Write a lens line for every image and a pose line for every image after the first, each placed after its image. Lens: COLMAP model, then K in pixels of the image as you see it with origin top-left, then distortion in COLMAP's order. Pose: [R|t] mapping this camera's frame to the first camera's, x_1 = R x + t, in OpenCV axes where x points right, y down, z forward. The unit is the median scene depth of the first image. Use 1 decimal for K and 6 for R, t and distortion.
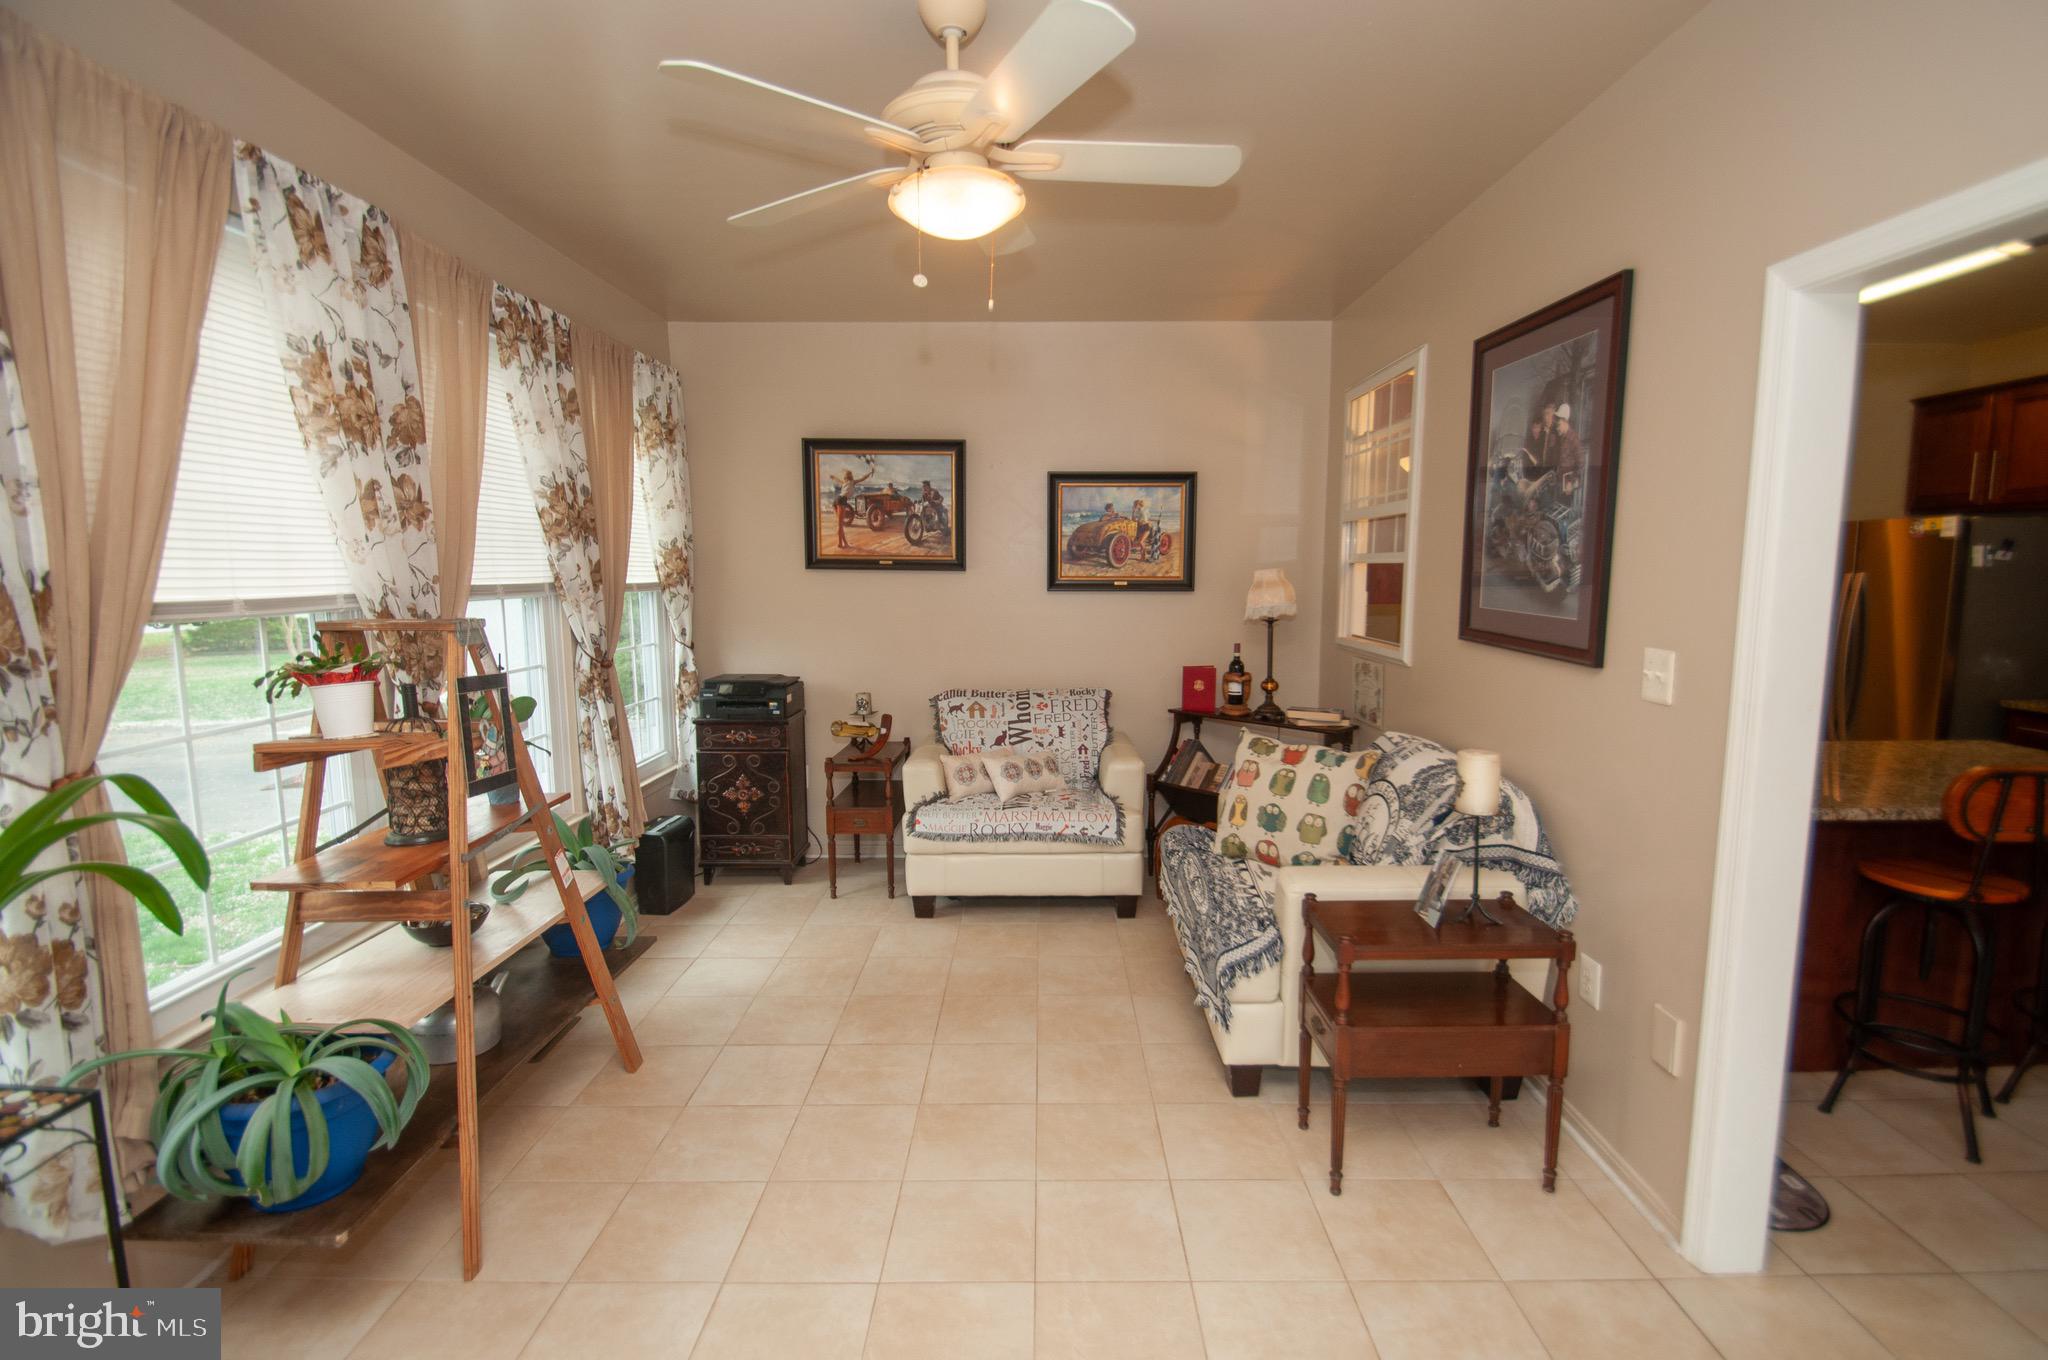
lens RADIAL K [[940.1, 0, 1032.8], [0, 940.1, 672.8], [0, 0, 1]] dist [-0.002489, -0.003071]
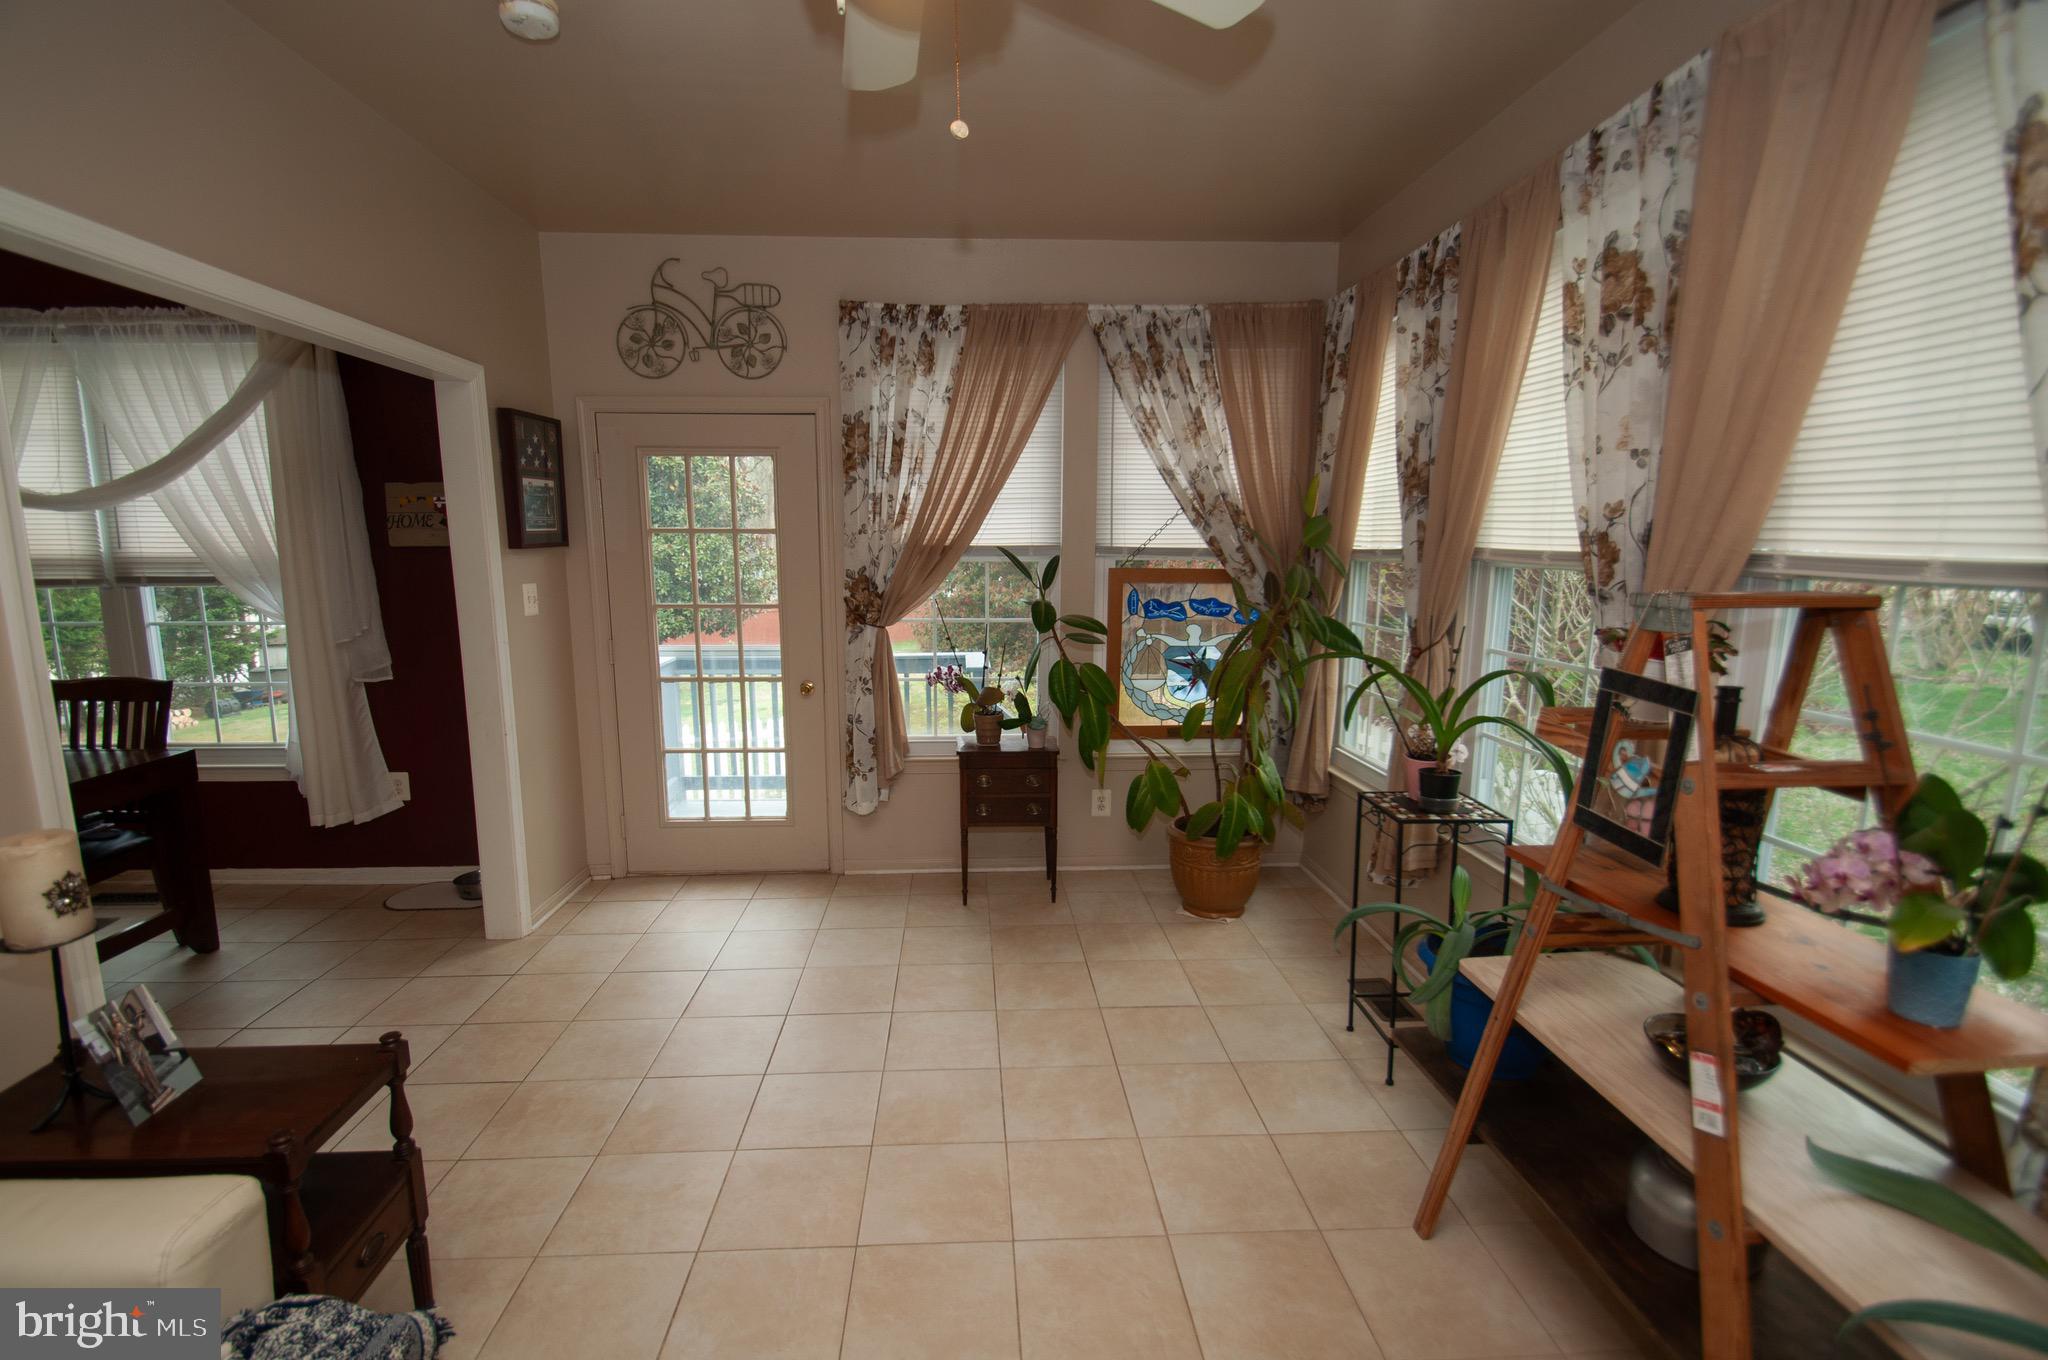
lens RADIAL K [[940.1, 0, 1011.2], [0, 940.1, 668.3], [0, 0, 1]] dist [-0.002489, -0.003071]
pose [[-0.997979, 0.014142, -0.061946, -0.068148], [-0.001419, 0.969713, 0.244243, -0.117856], [0.063524, 0.243838, -0.967733, 1.140210]]
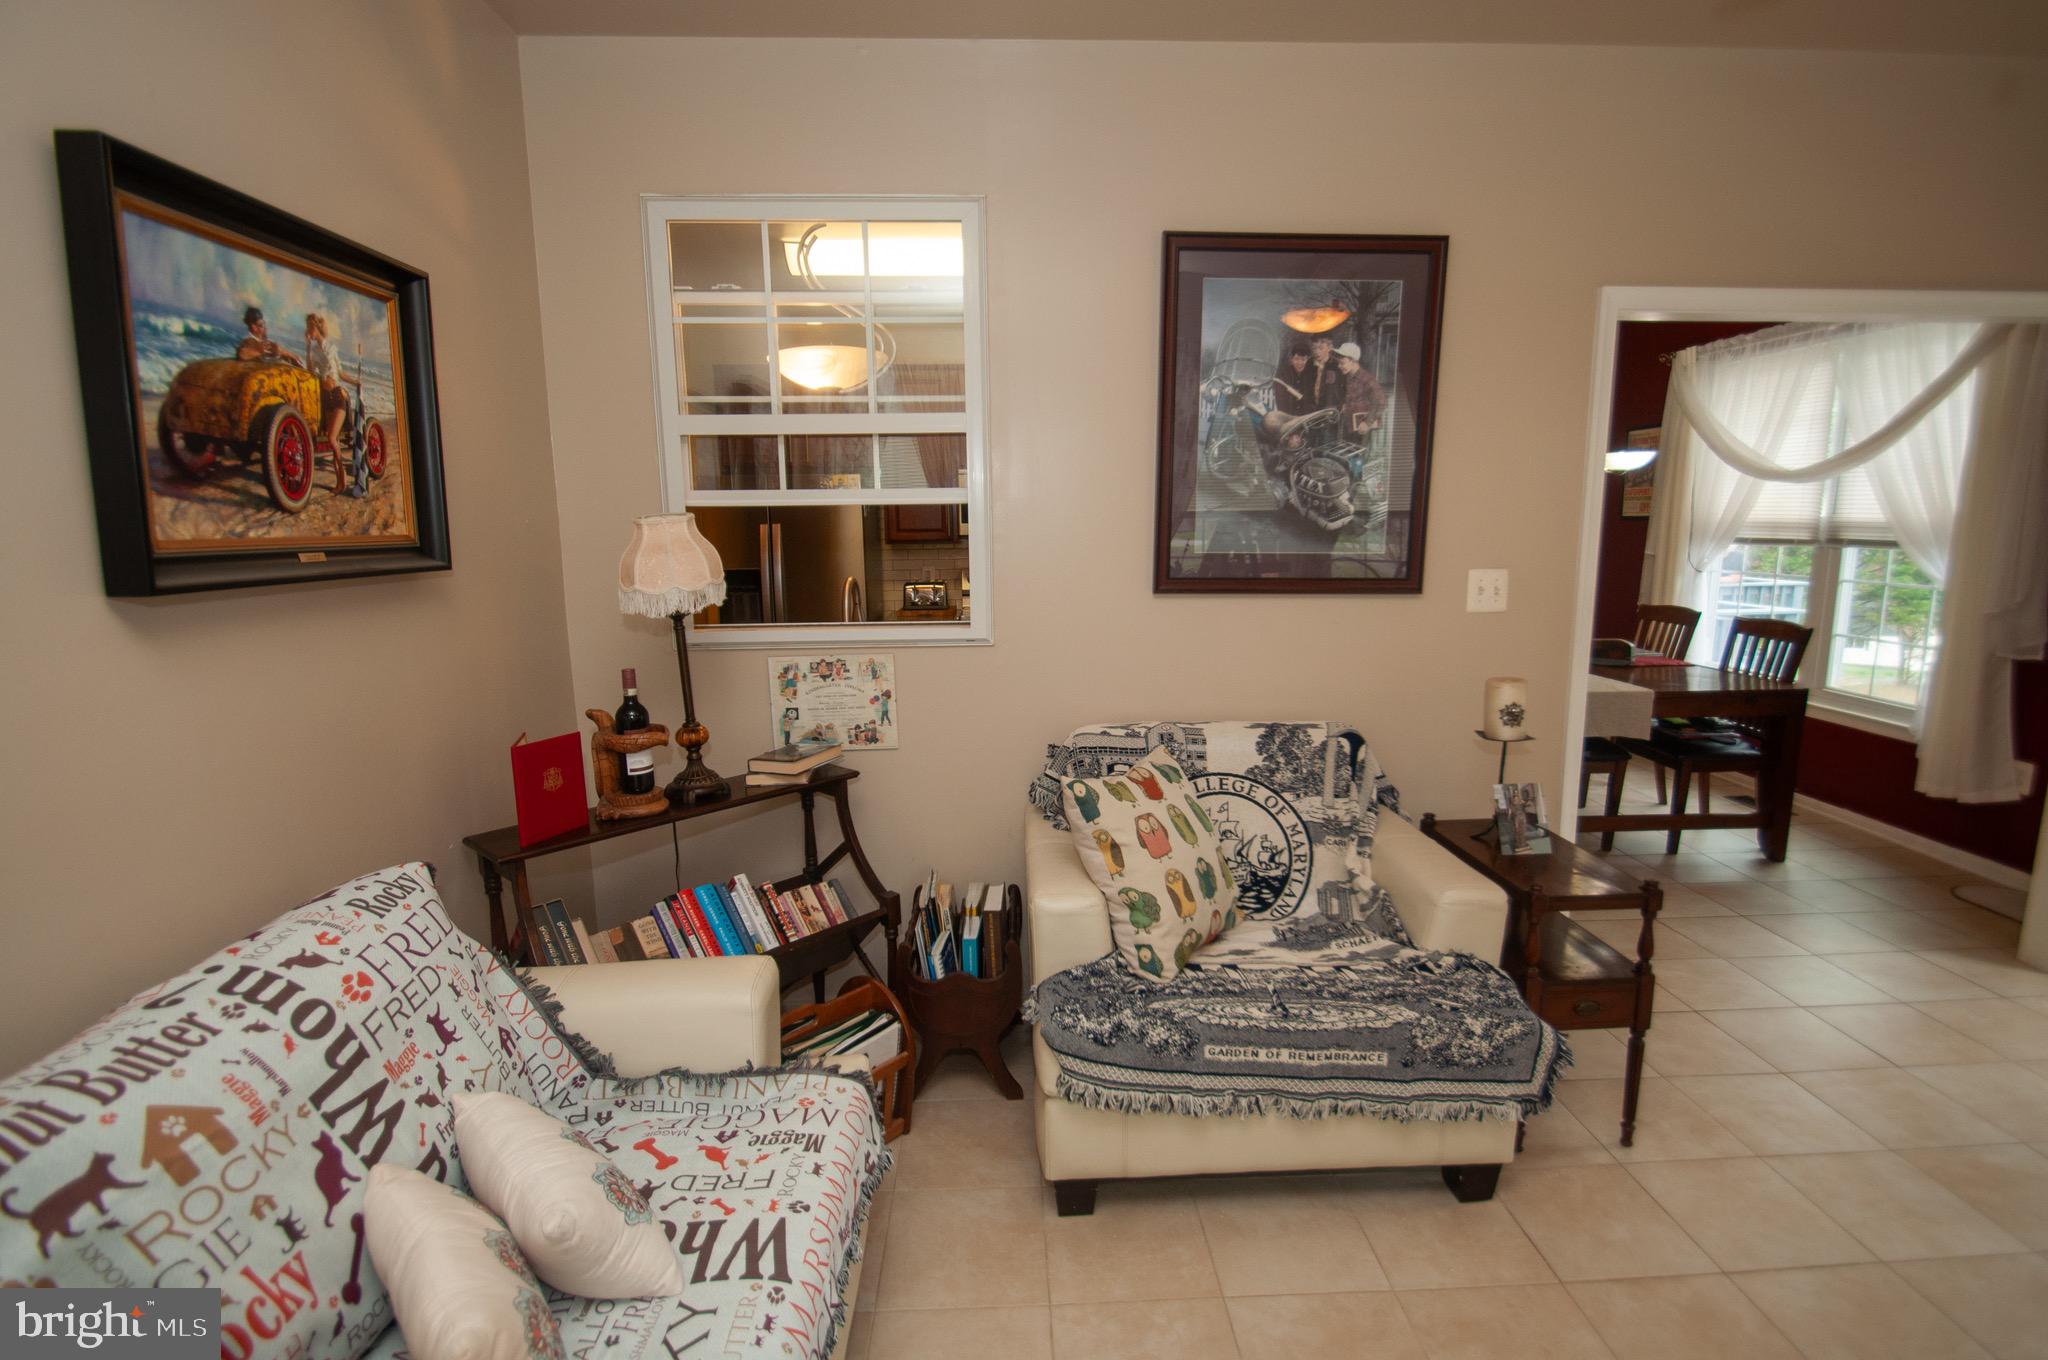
lens RADIAL K [[940.1, 0, 1020.8], [0, 940.1, 680.9], [0, 0, 1]] dist [-0.002489, -0.003071]
pose [[-0.040584, -0.163977, 0.985629, -0.380643], [0.124730, 0.977894, 0.167826, -0.113417], [-0.991360, 0.129749, -0.019234, 1.123315]]
